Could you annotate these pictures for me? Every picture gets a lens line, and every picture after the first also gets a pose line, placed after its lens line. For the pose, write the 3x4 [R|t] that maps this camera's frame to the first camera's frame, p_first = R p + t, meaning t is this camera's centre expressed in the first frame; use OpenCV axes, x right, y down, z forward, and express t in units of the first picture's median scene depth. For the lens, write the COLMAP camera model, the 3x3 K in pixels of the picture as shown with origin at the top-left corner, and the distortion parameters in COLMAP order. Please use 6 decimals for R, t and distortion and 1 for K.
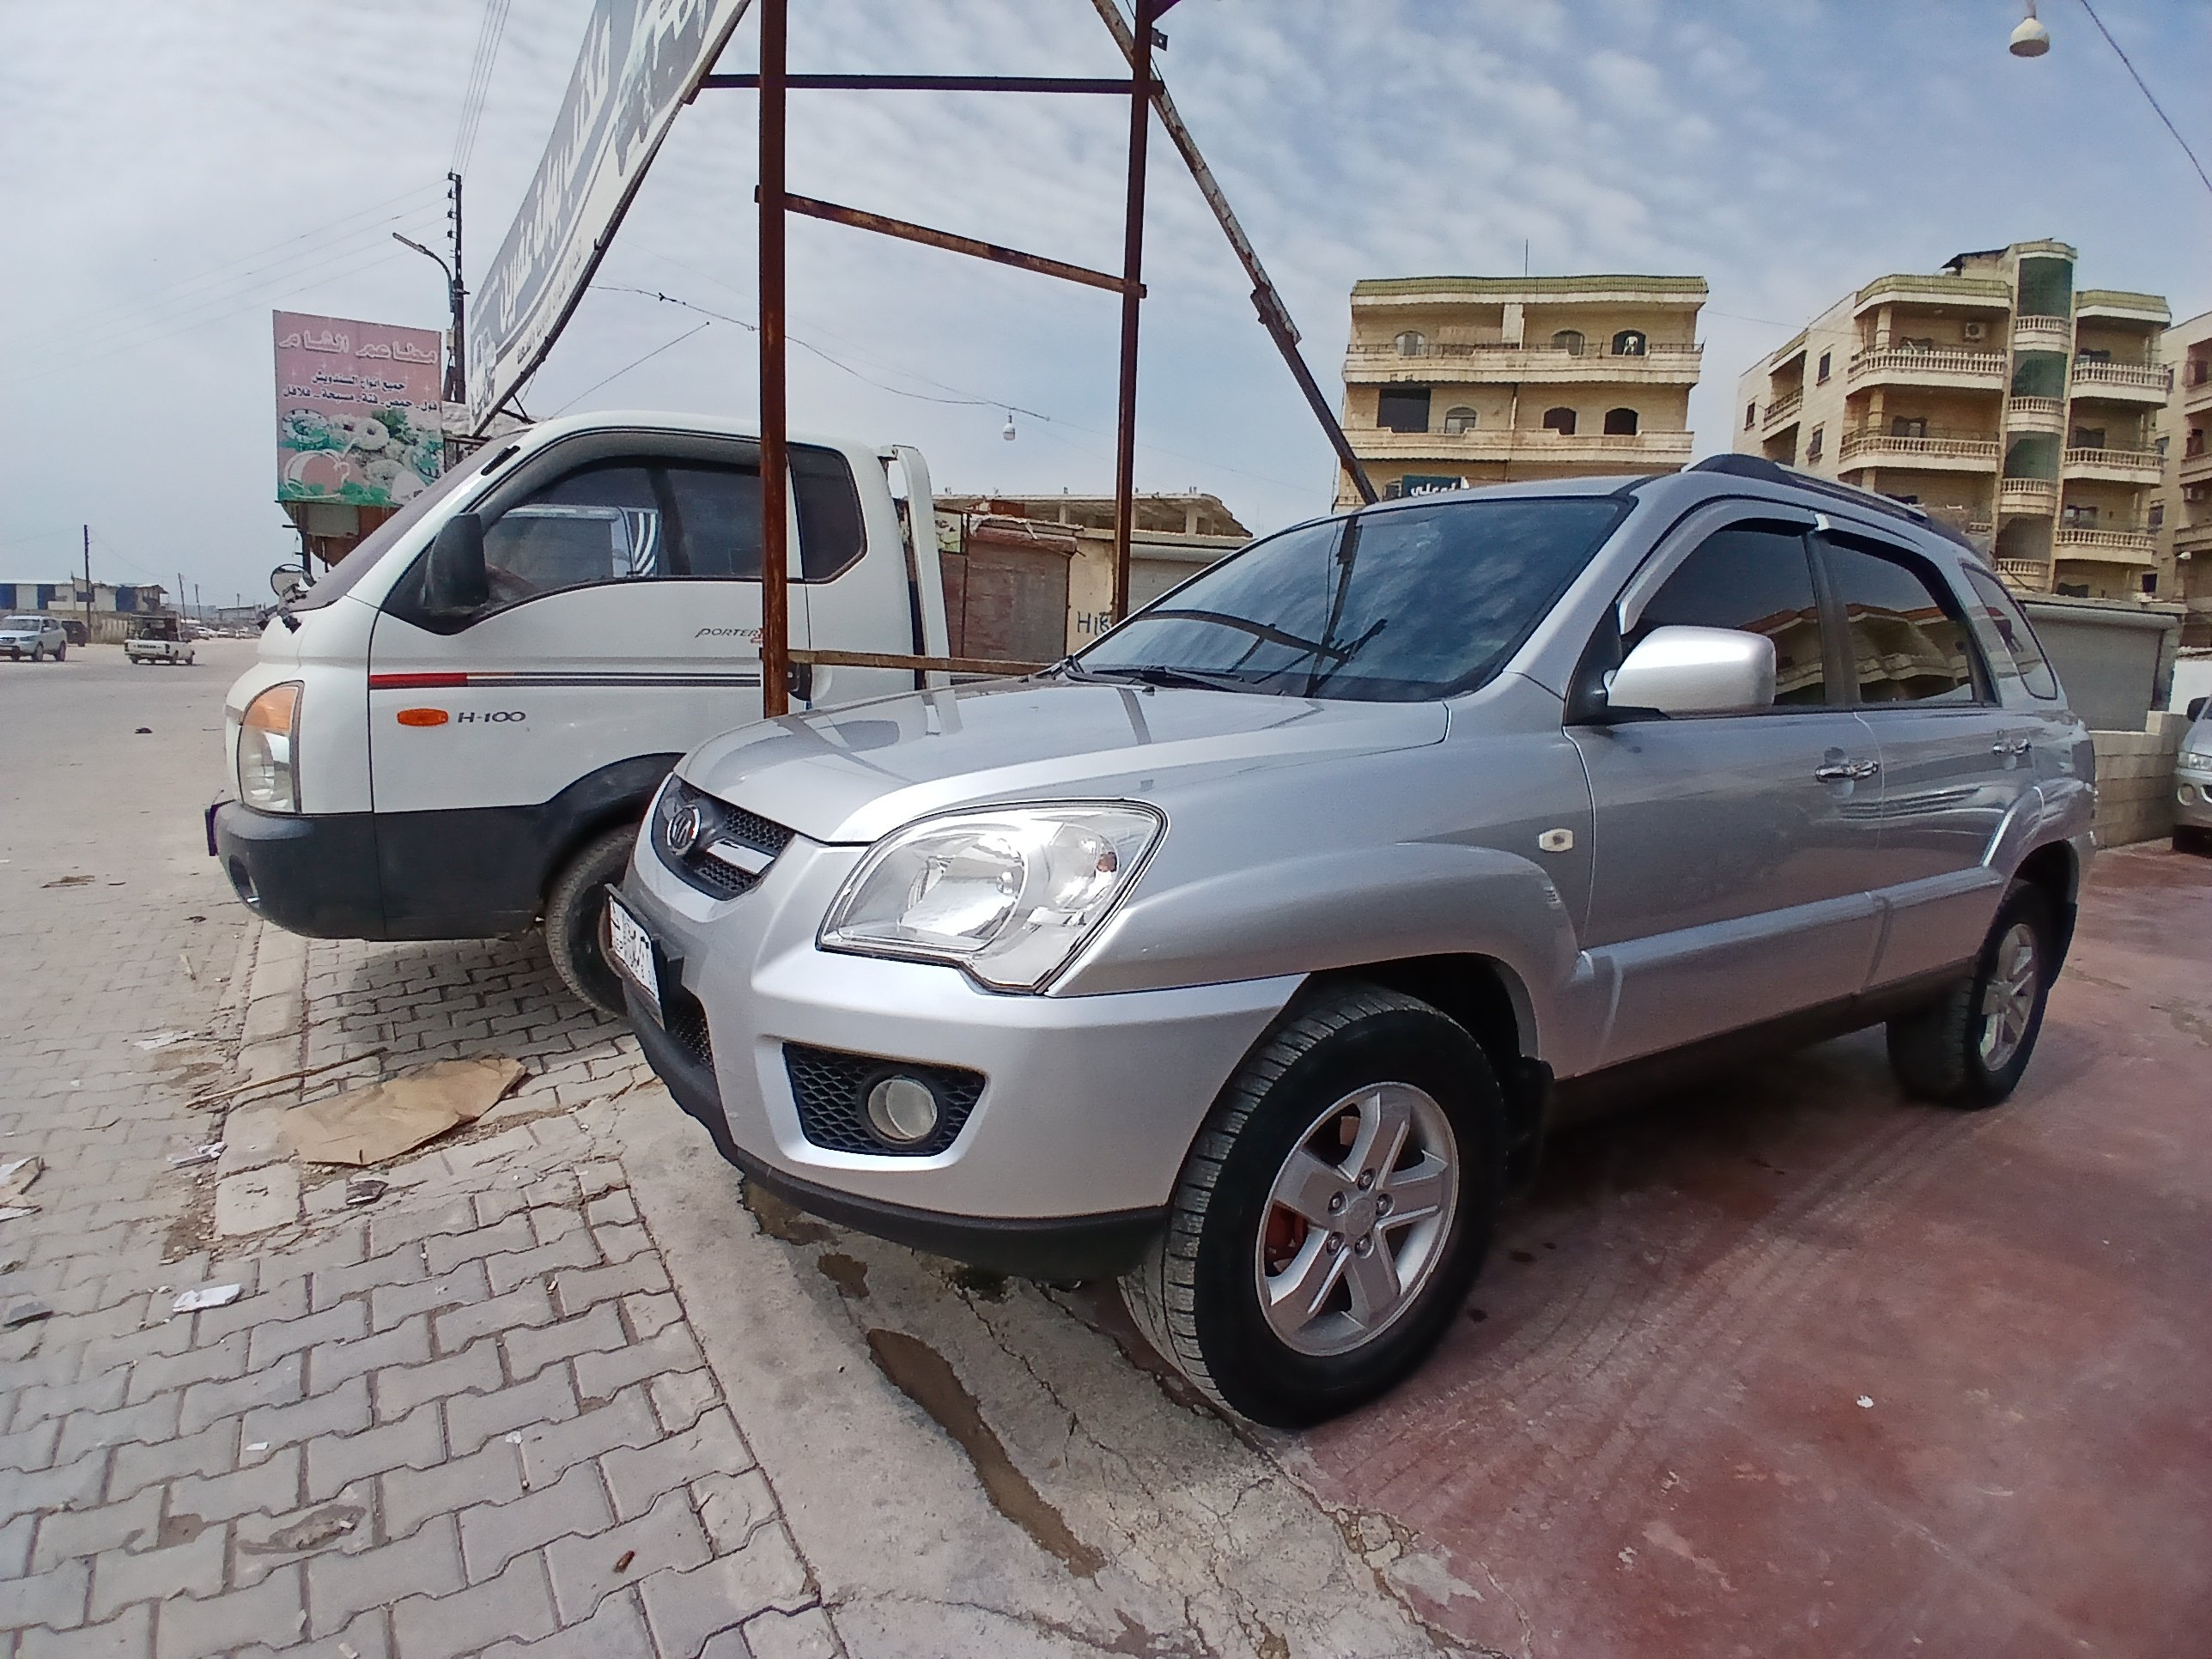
lens RADIAL K [[1124.2, 0, 1106.0], [0, 1124.2, 829.5], [0, 0, 1]] dist [-0.000242, -0.047898]
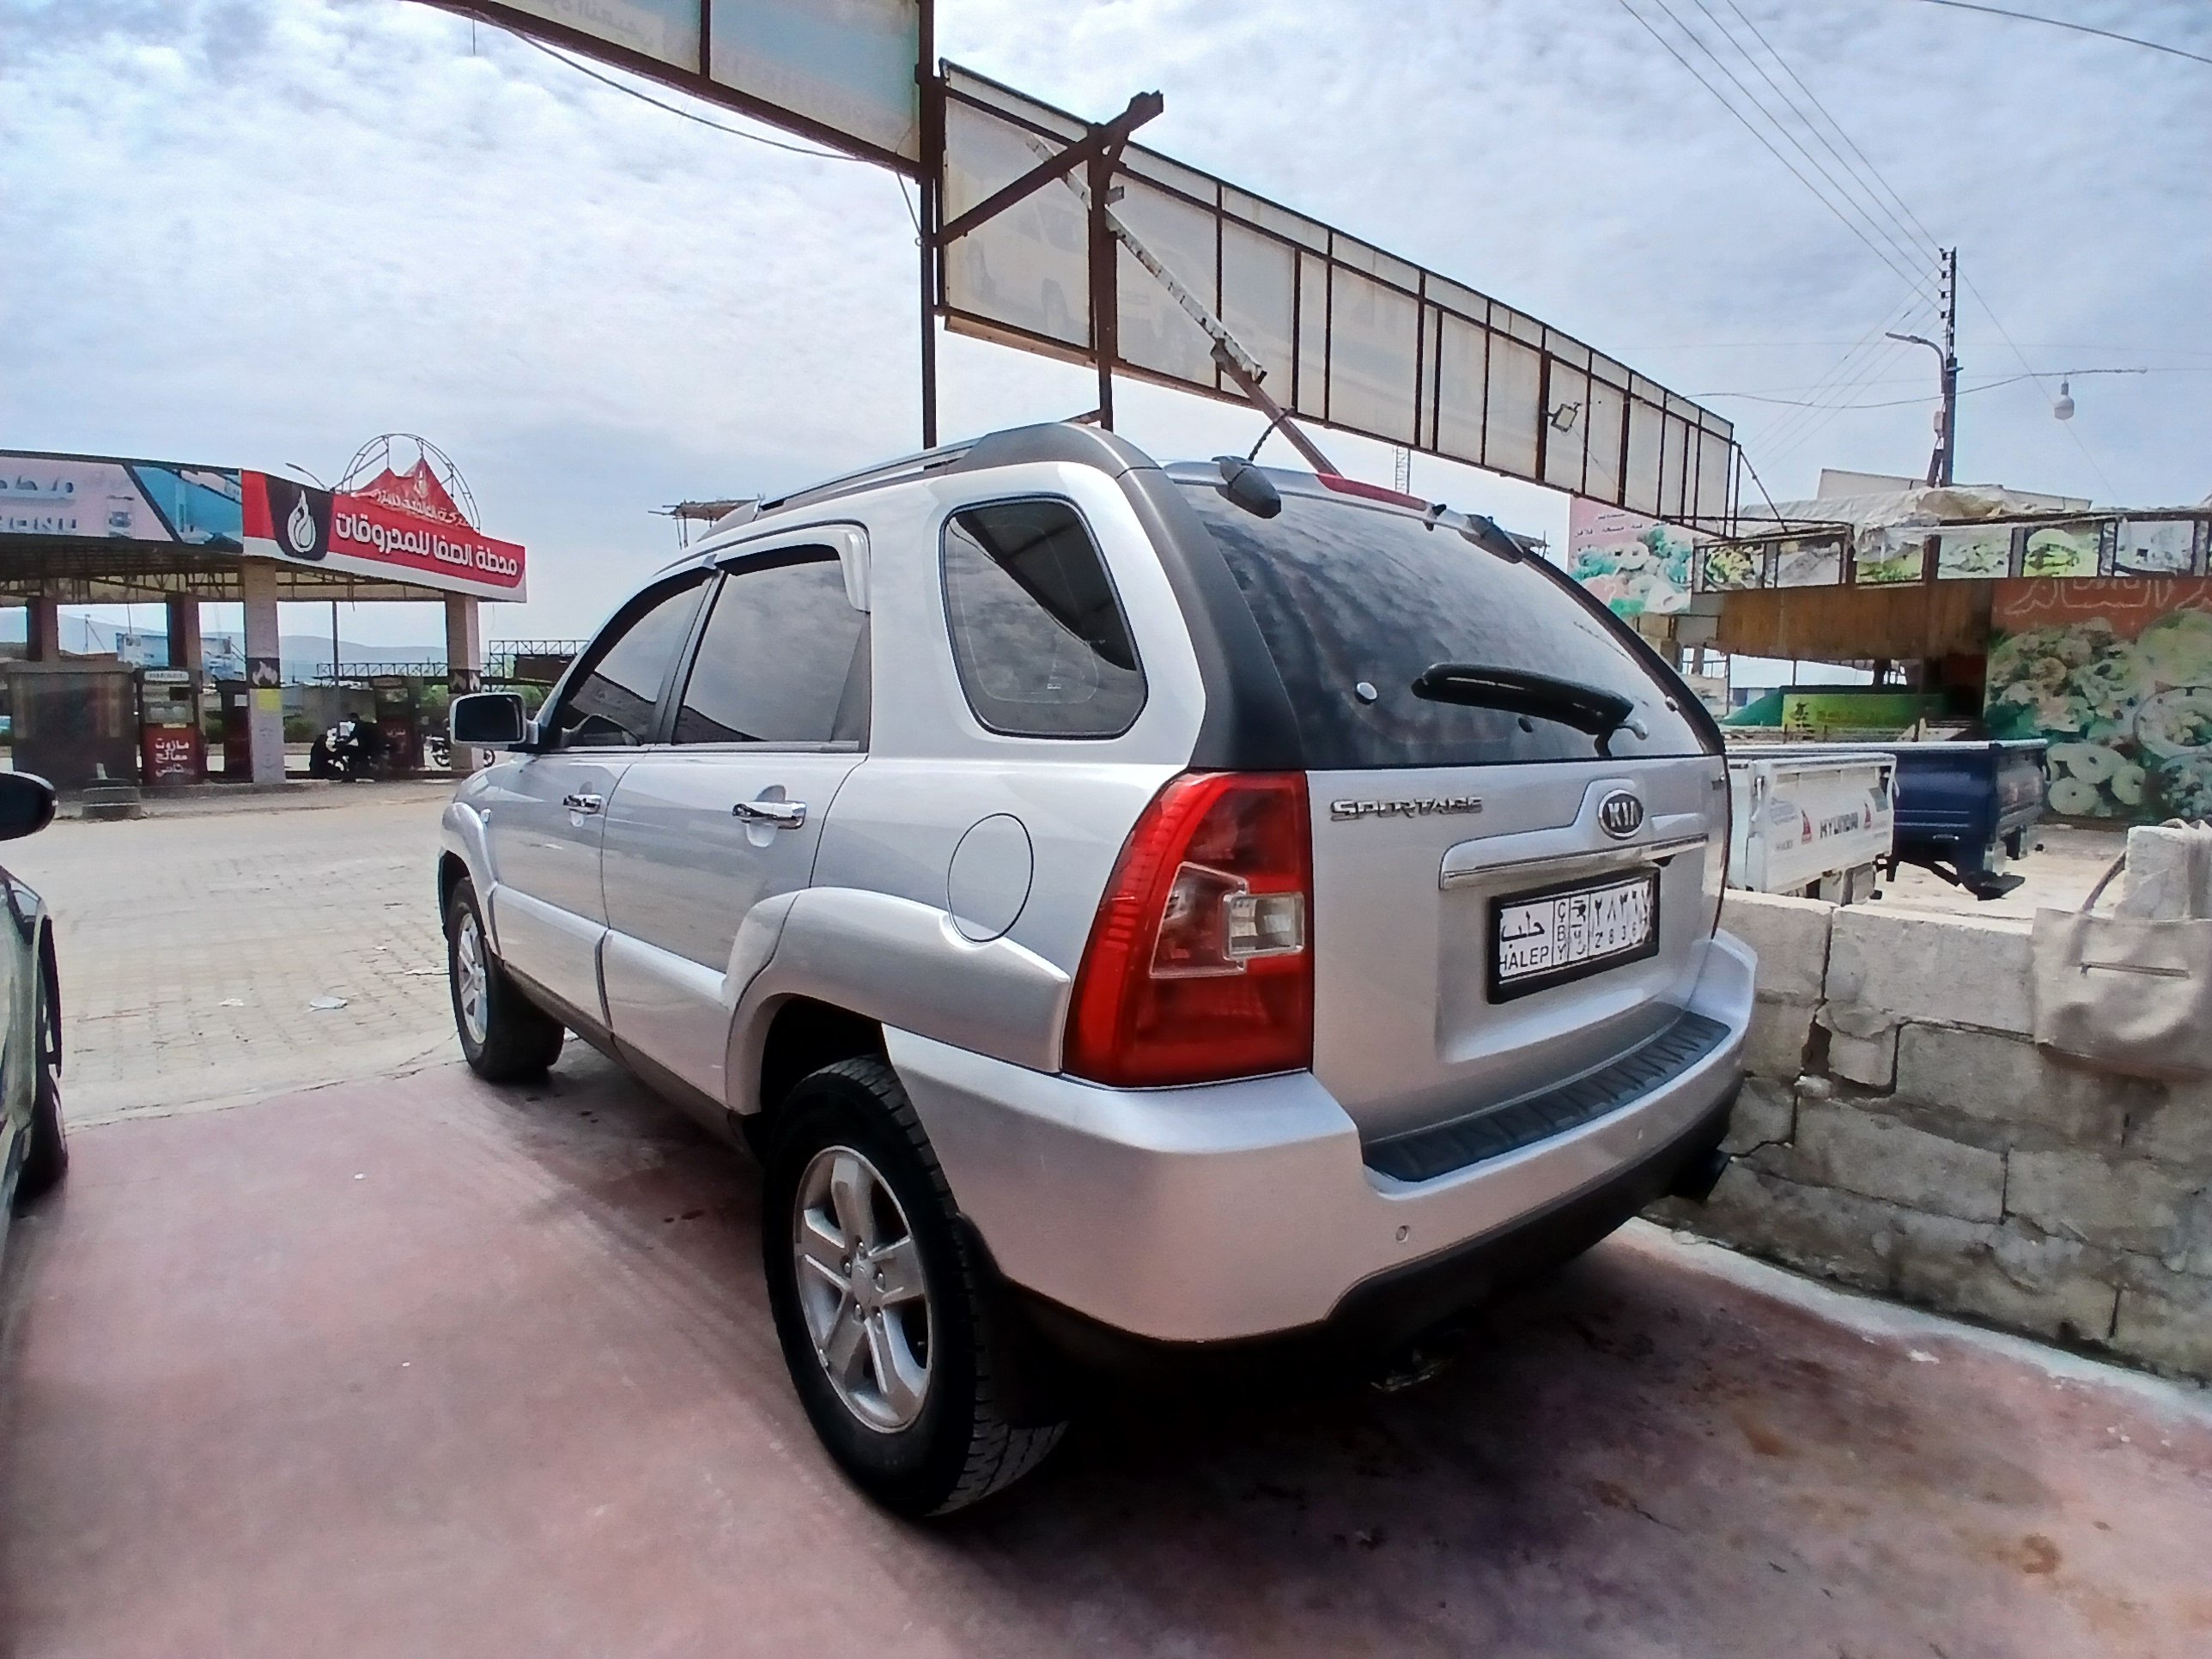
lens RADIAL K [[1126.0, 0, 1104.4], [0, 1126.0, 836.5], [0, 0, 1]] dist [0.000566, -0.048609]
pose [[0.126055, 0.060830, -0.990156, 0.287897], [-0.145120, 0.988511, 0.042254, -0.021918], [0.981351, 0.138365, 0.133435, 0.215691]]
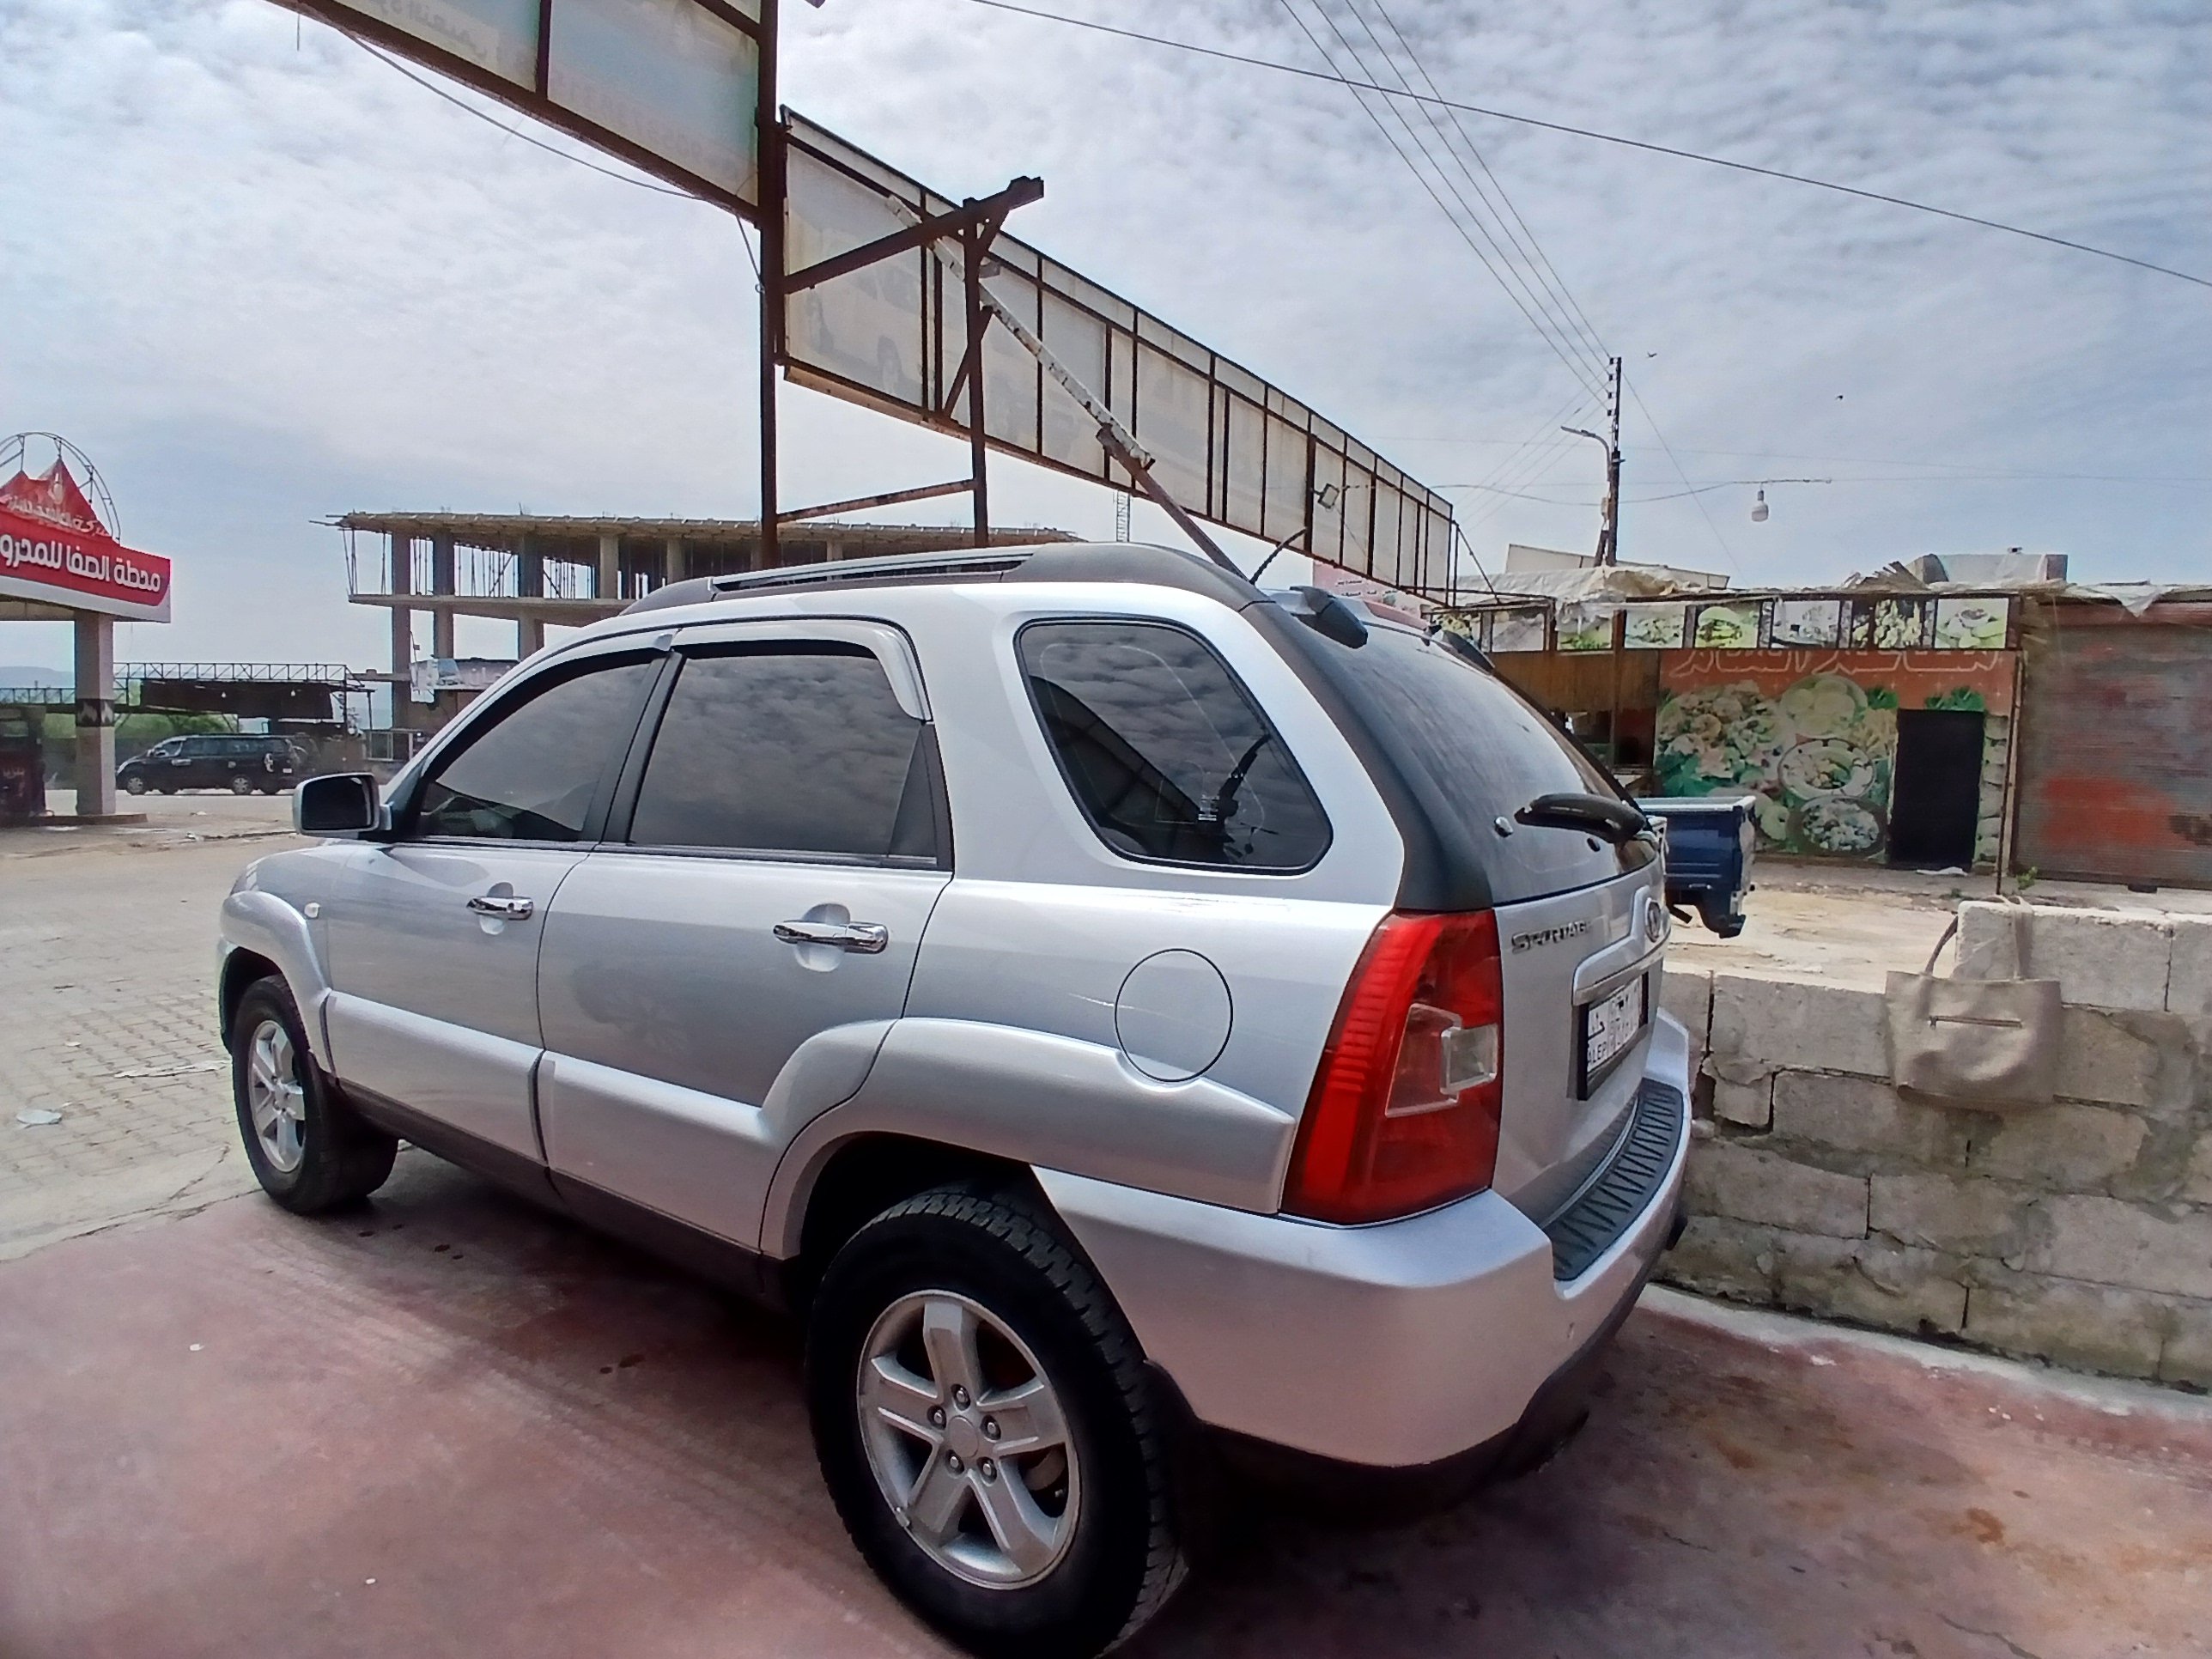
lens RADIAL K [[1124.2, 0, 1106.0], [0, 1124.2, 829.5], [0, 0, 1]] dist [-0.000242, -0.047898]
pose [[0.367992, 0.022585, -0.929555, 0.277563], [-0.131965, 0.990854, -0.028167, -0.025315], [0.920417, 0.133034, 0.367607, 0.175060]]
